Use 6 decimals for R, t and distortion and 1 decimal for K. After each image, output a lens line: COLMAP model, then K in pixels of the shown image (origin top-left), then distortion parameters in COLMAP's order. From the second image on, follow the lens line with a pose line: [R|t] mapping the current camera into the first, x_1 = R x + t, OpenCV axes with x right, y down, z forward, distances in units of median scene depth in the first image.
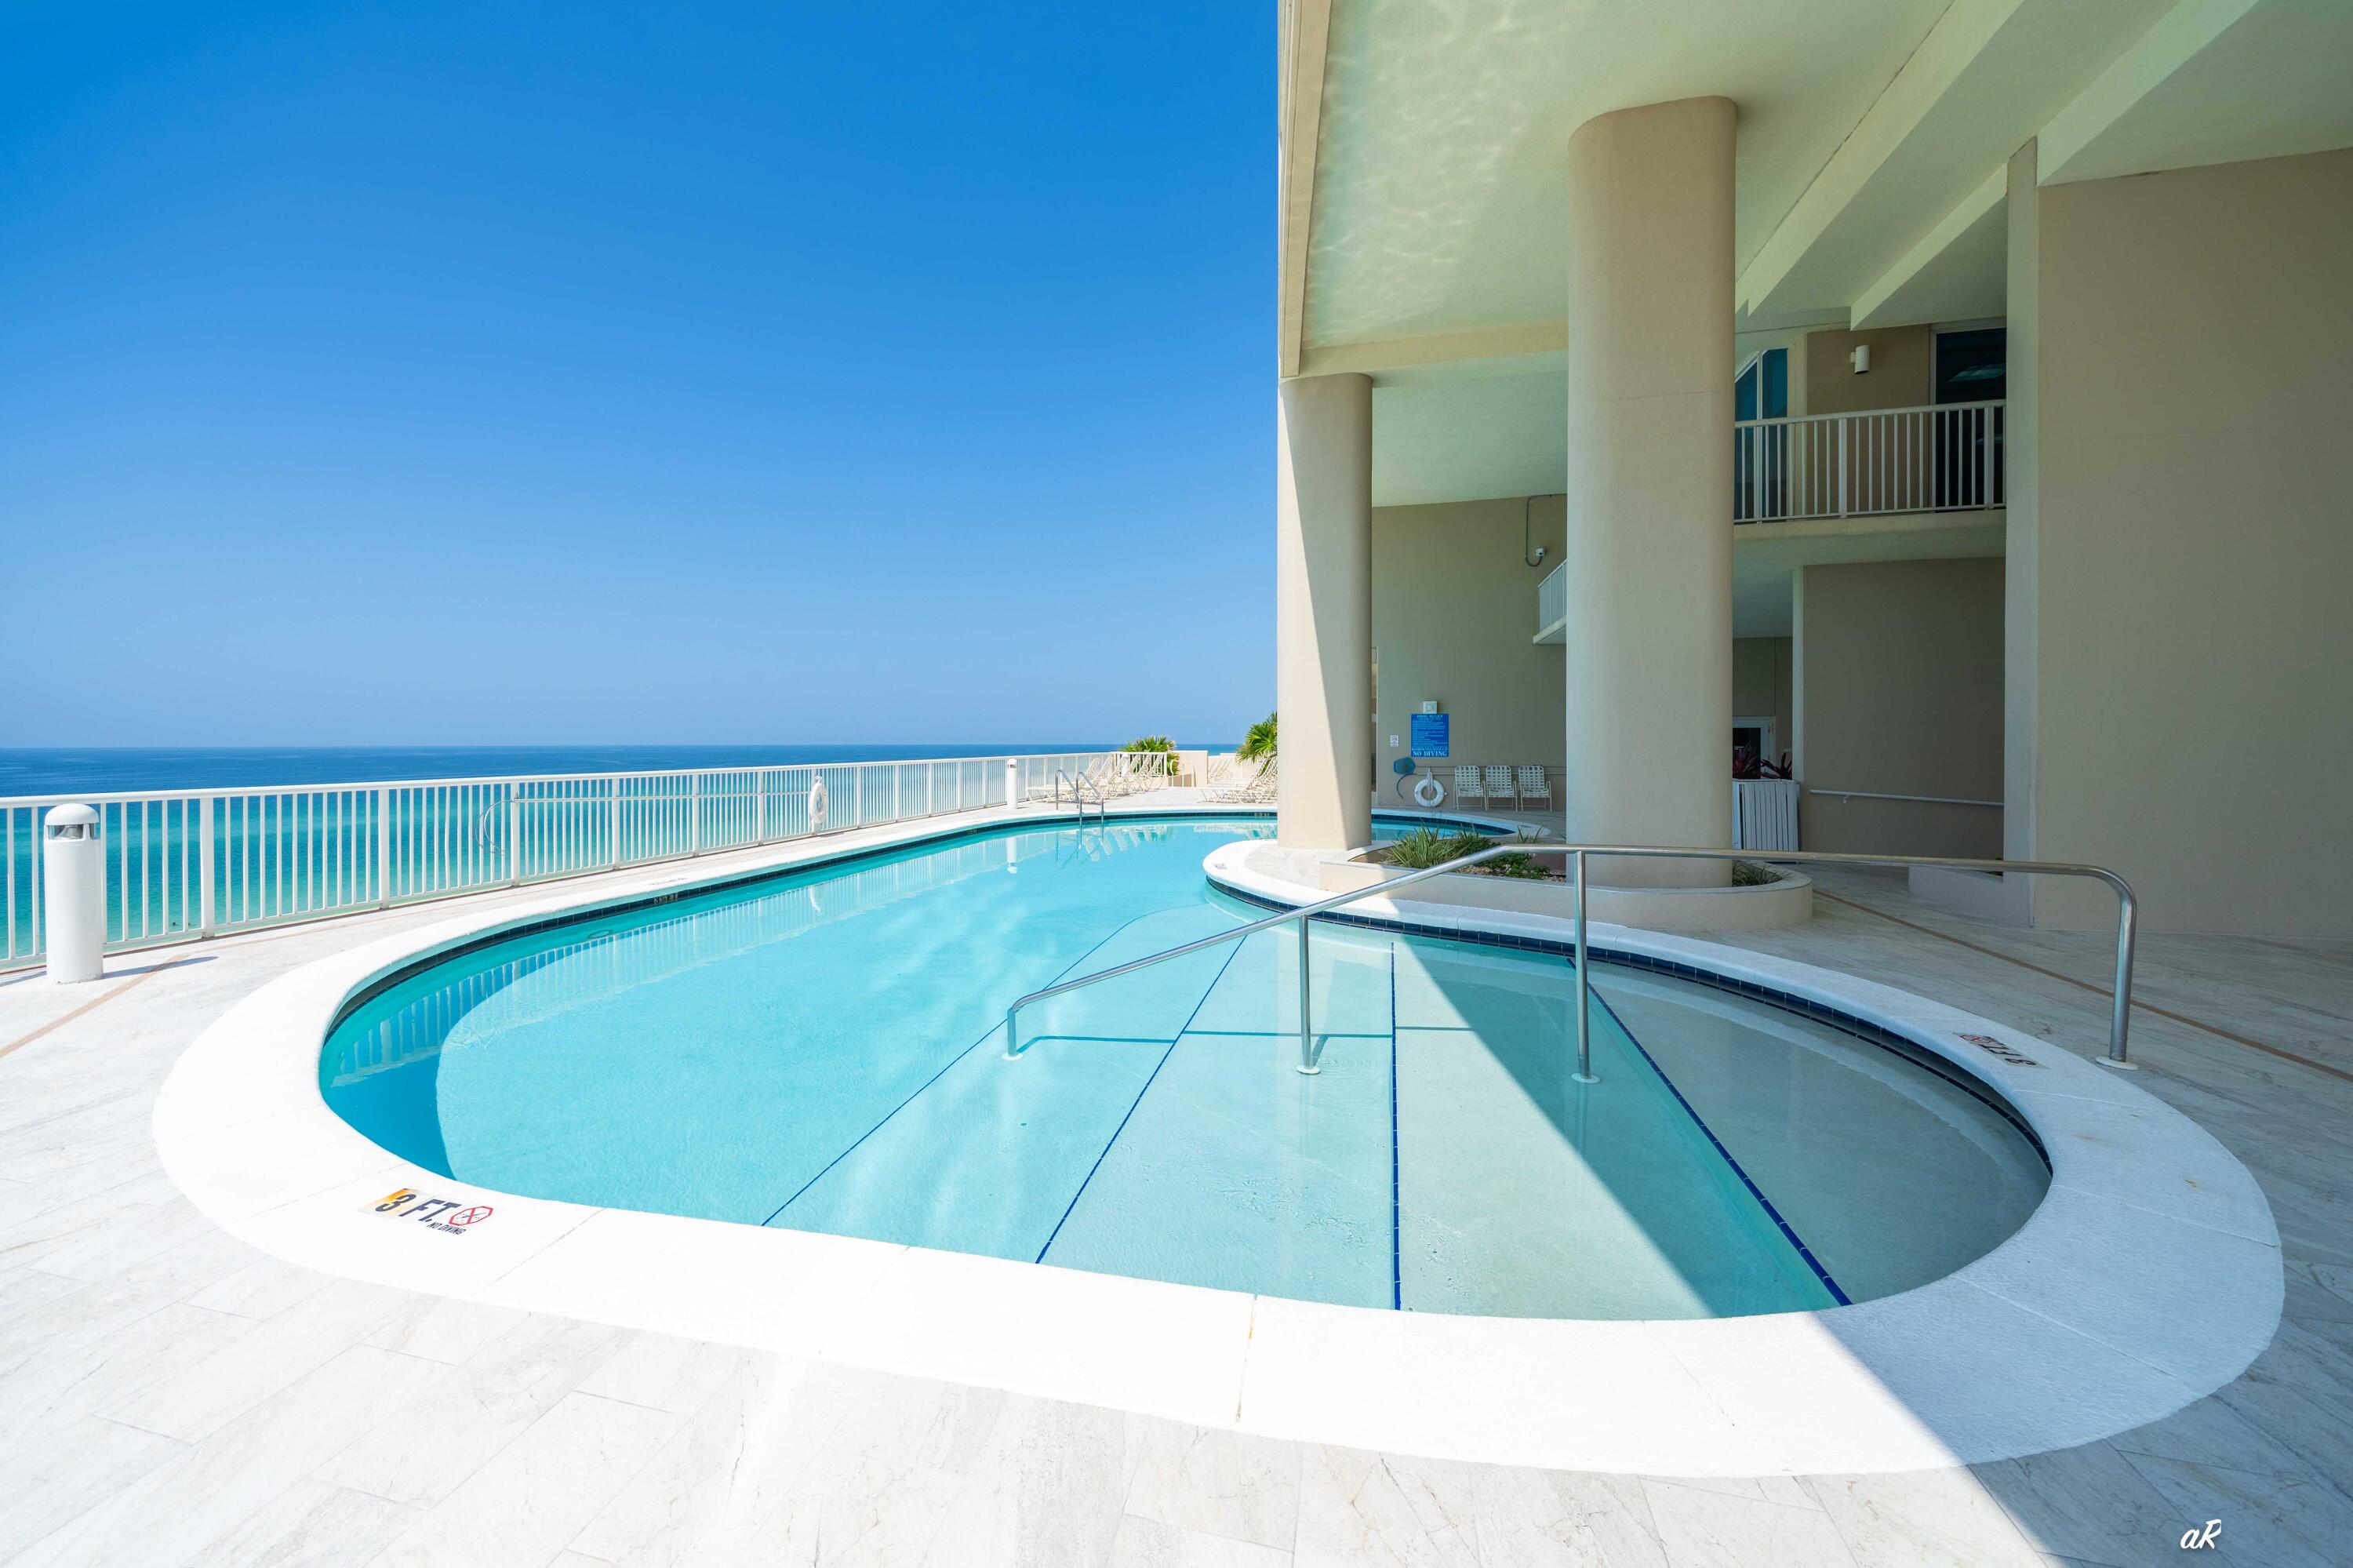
lens RADIAL K [[1007.9, 0, 1169.5], [0, 1007.9, 745.2], [0, 0, 1]] dist [-0.002451, -0.000819]
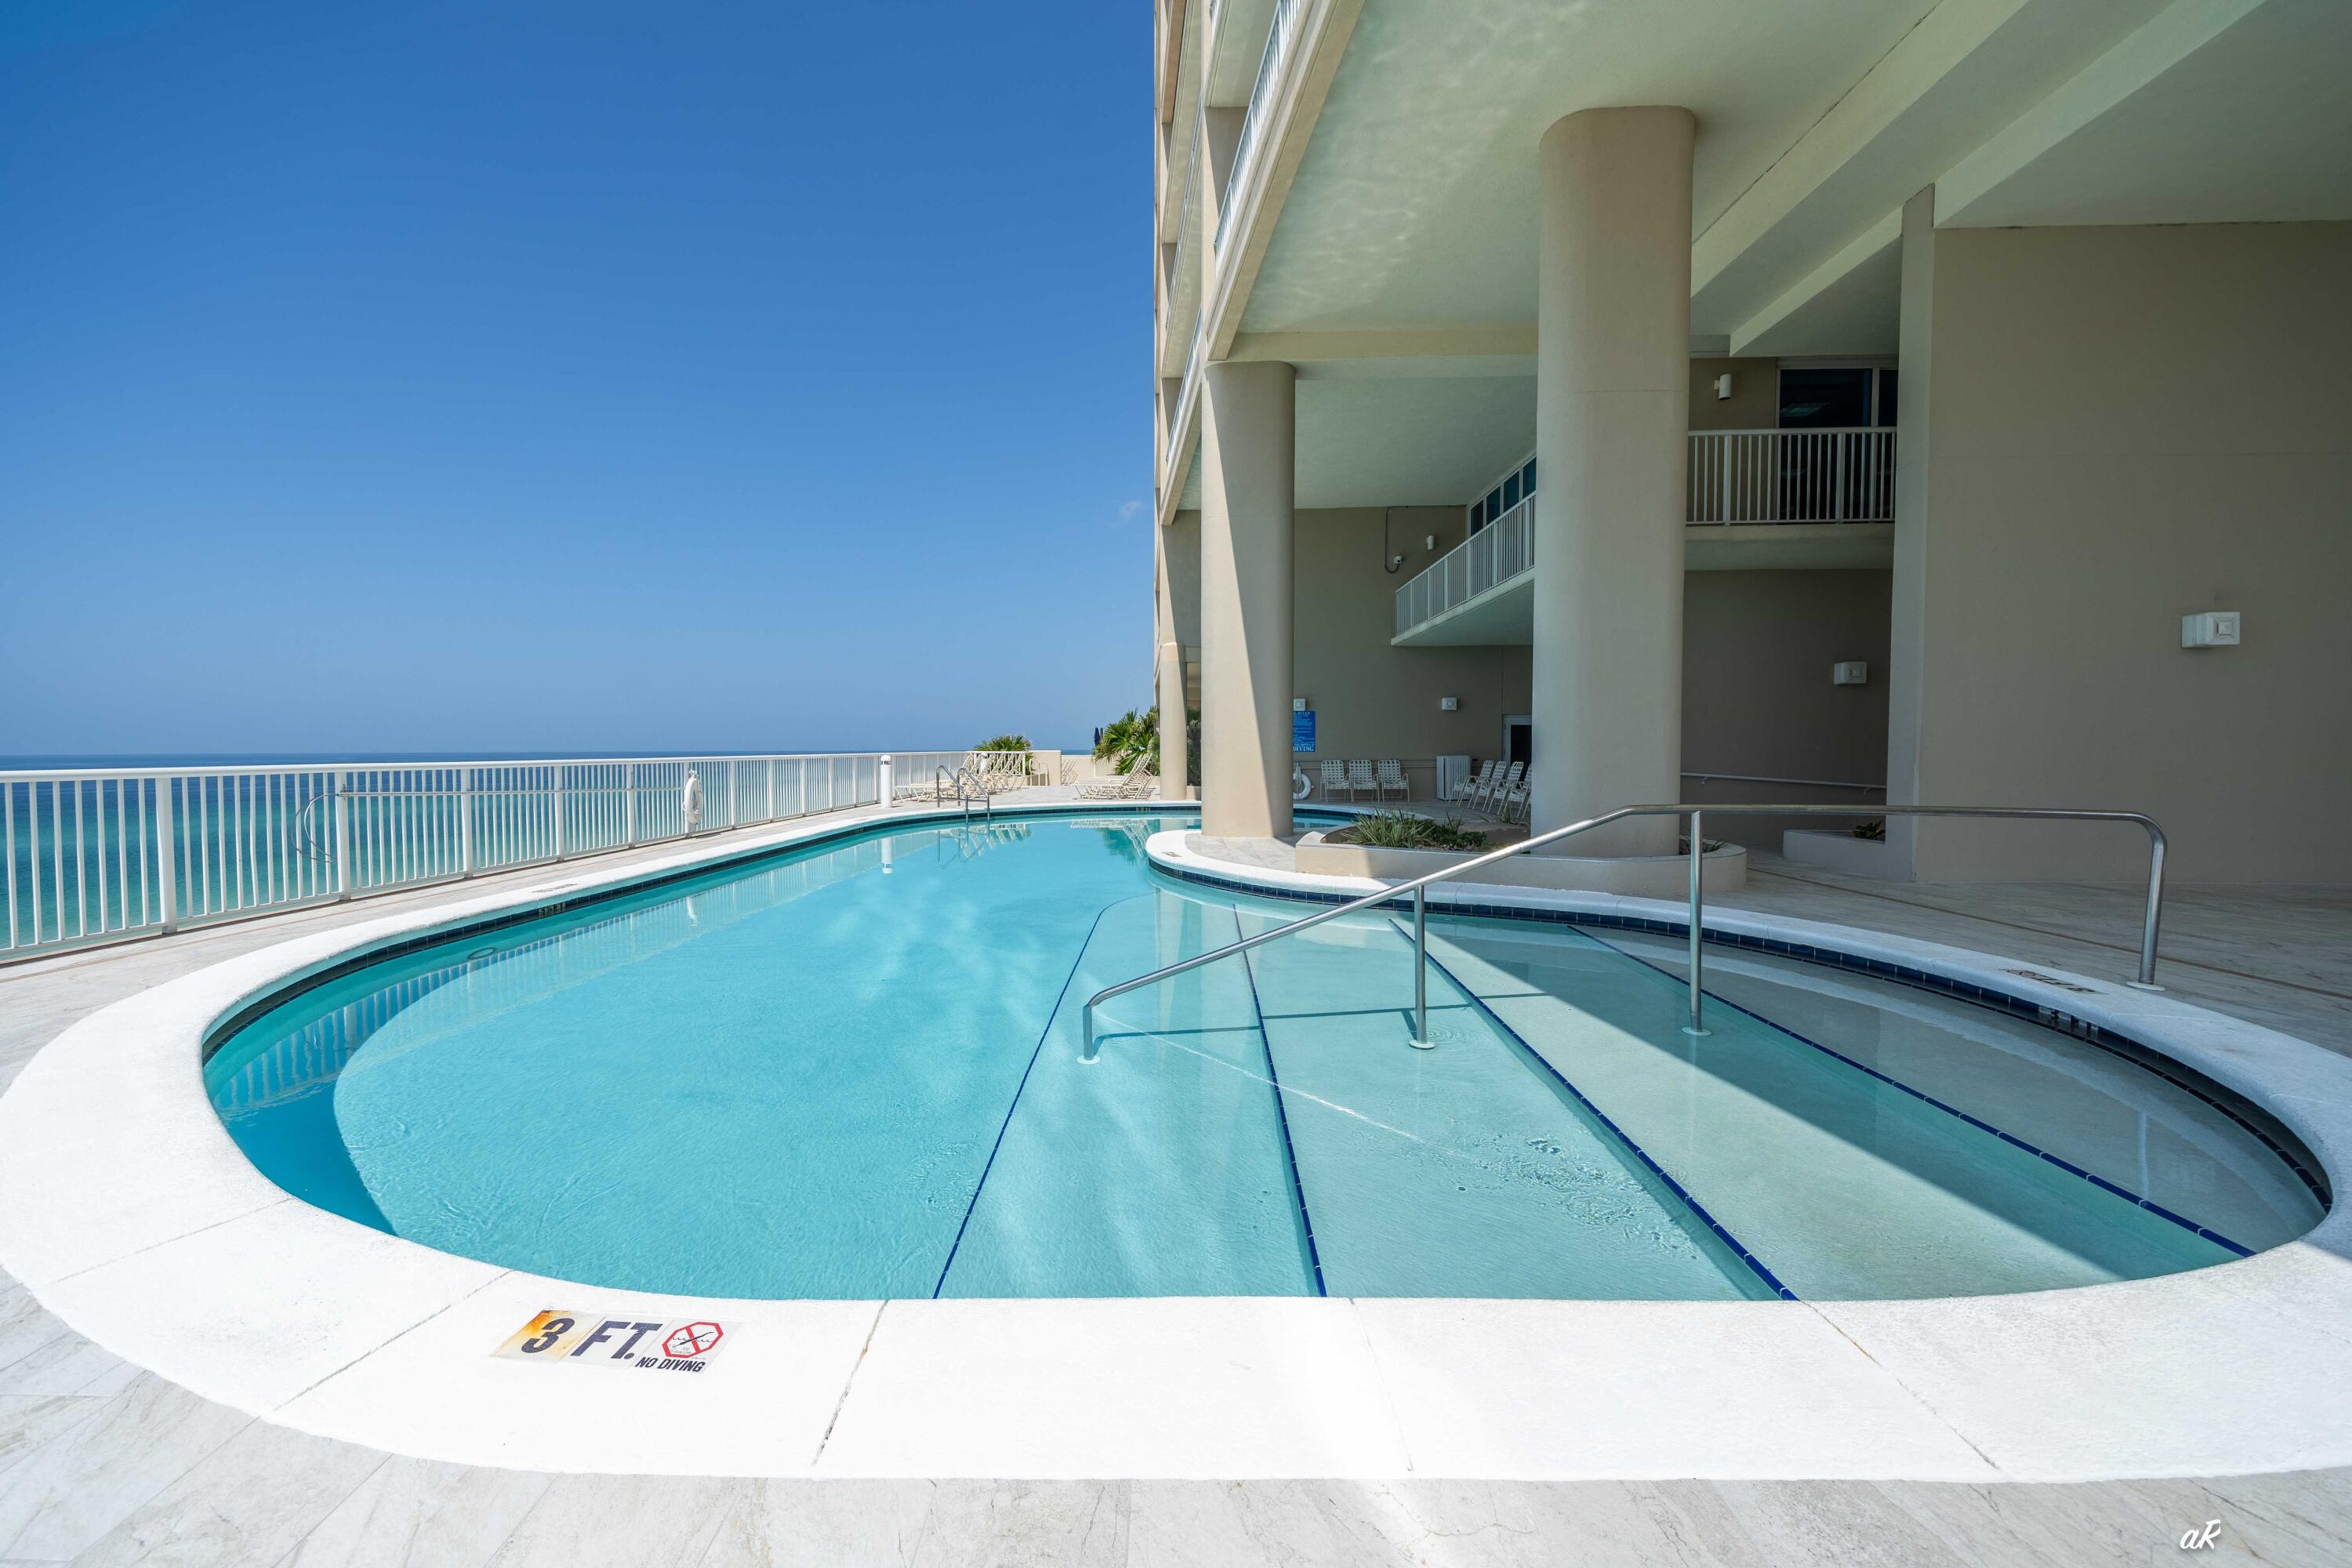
lens RADIAL K [[960.4, 0, 1176.0], [0, 960.4, 784.0], [0, 0, 1]] dist [-0.003656, 0.000205]
pose [[0.972867, -0.010905, 0.231107, -0.166361], [0.003996, 0.999532, 0.030340, 0.024406], [-0.231330, -0.028593, 0.972455, 0.098534]]
